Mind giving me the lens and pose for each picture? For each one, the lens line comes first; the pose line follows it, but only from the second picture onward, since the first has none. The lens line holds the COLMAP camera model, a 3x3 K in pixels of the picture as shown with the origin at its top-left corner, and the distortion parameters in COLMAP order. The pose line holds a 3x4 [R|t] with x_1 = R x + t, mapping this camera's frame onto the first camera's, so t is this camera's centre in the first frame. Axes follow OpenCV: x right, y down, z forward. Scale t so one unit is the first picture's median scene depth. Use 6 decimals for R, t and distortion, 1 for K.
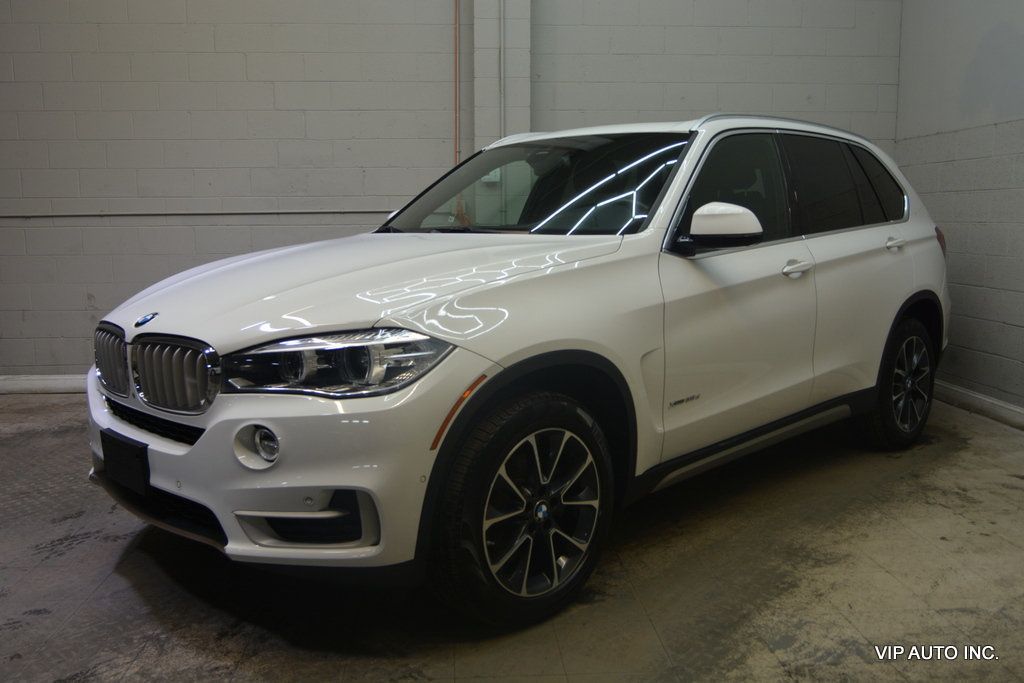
lens RADIAL K [[884.2, 0, 509.6], [0, 884.2, 340.8], [0, 0, 1]] dist [-0.015615, 0.003065]
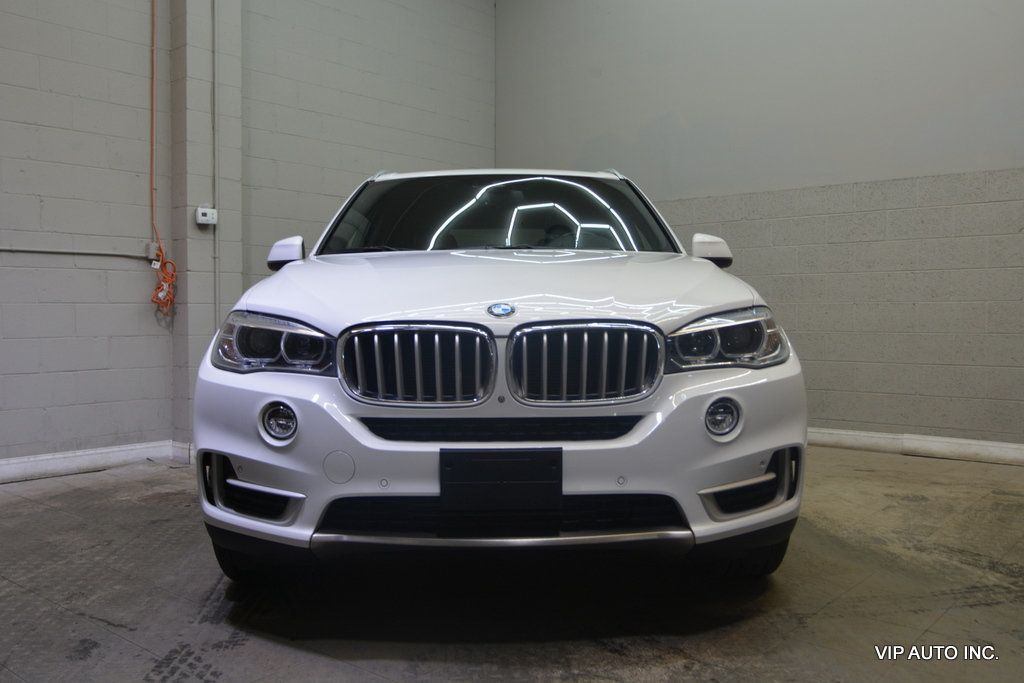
lens RADIAL K [[878.6, 0, 511.9], [0, 878.6, 339.7], [0, 0, 1]] dist [-0.022602, 0.004077]
pose [[0.697881, -0.020255, 0.715927, -0.993601], [0.098932, 0.992744, -0.068351, 0.062279], [-0.709348, 0.118529, 0.694821, 0.390366]]
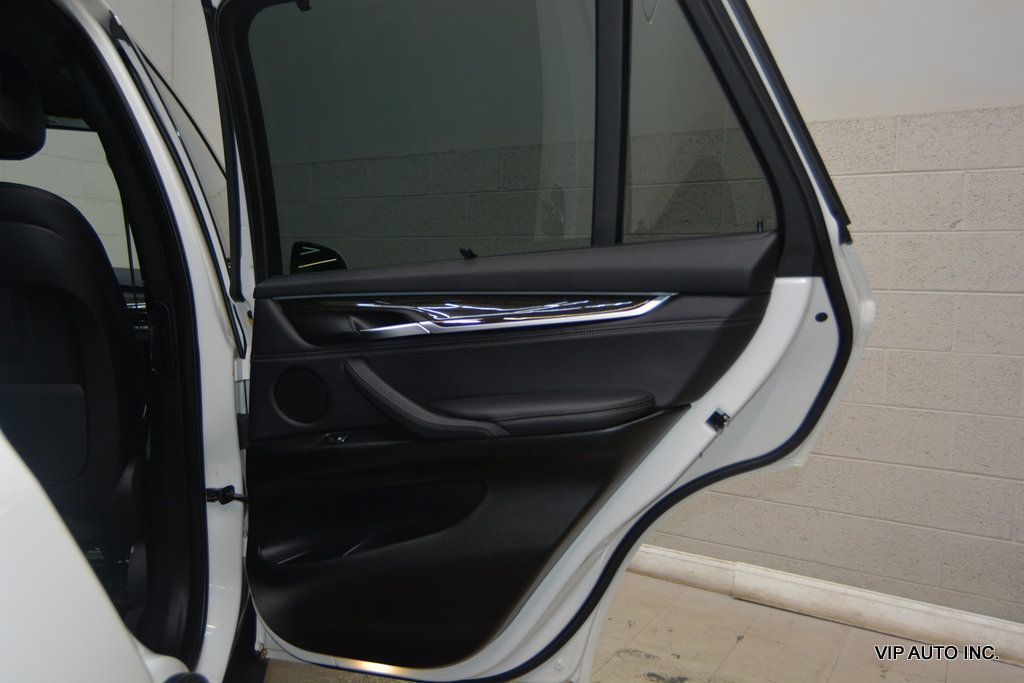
lens RADIAL K [[774.7, 0, 509.9], [0, 774.7, 337.5], [0, 0, 1]] dist [-0.020522, 0.010903]
pose [[0.587357, -0.026832, 0.808883, 0.084812], [0.078087, 0.996666, -0.023640, -0.080355], [-0.805552, 0.077048, 0.587494, 0.795479]]
